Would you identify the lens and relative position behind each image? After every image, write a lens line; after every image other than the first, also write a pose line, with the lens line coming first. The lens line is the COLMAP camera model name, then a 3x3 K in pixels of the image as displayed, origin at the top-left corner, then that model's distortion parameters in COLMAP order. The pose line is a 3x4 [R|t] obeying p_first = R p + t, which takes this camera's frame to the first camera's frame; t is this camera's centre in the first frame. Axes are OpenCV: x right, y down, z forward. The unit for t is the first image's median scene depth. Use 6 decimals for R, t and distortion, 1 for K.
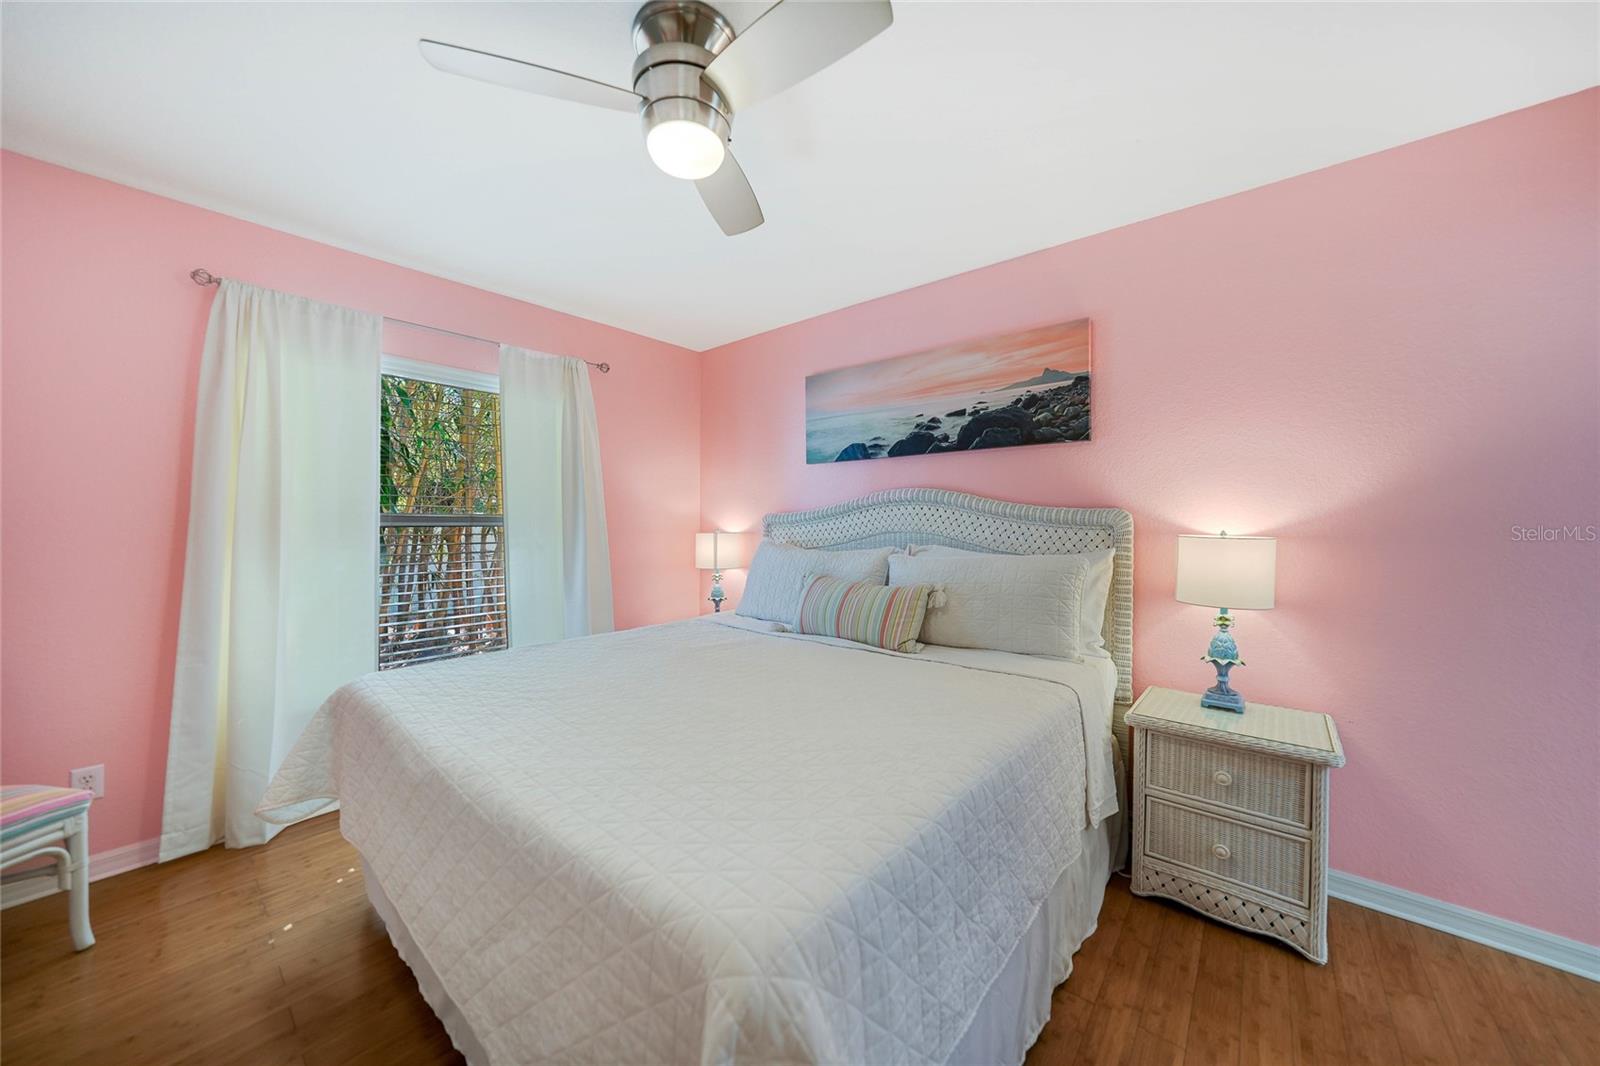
lens RADIAL K [[581.2, 0, 799.0], [0, 581.2, 528.7], [0, 0, 1]] dist [0.003301, 0.002592]
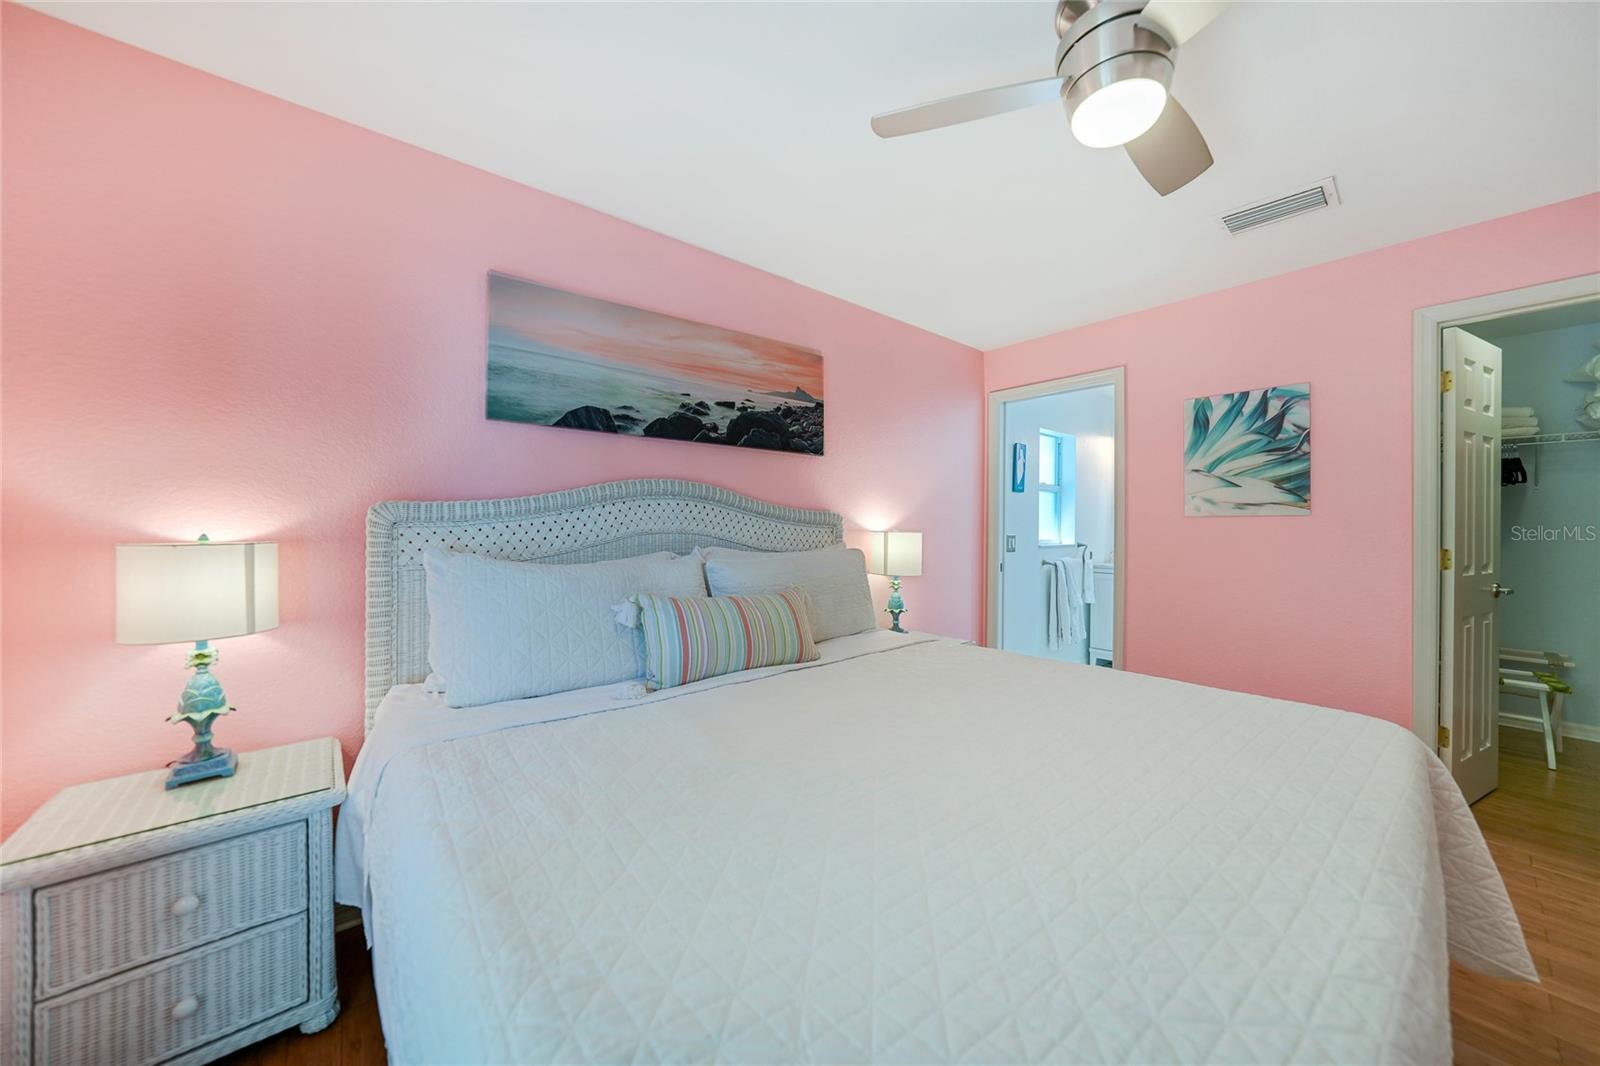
lens RADIAL K [[581.2, 0, 799.8], [0, 581.2, 528.2], [0, 0, 1]] dist [0.003301, 0.002592]
pose [[0.160679, -0.001355, 0.987006, -0.619201], [0.006983, 0.999976, 0.000236, 0.000656], [-0.986982, 0.006854, 0.160684, 0.723420]]
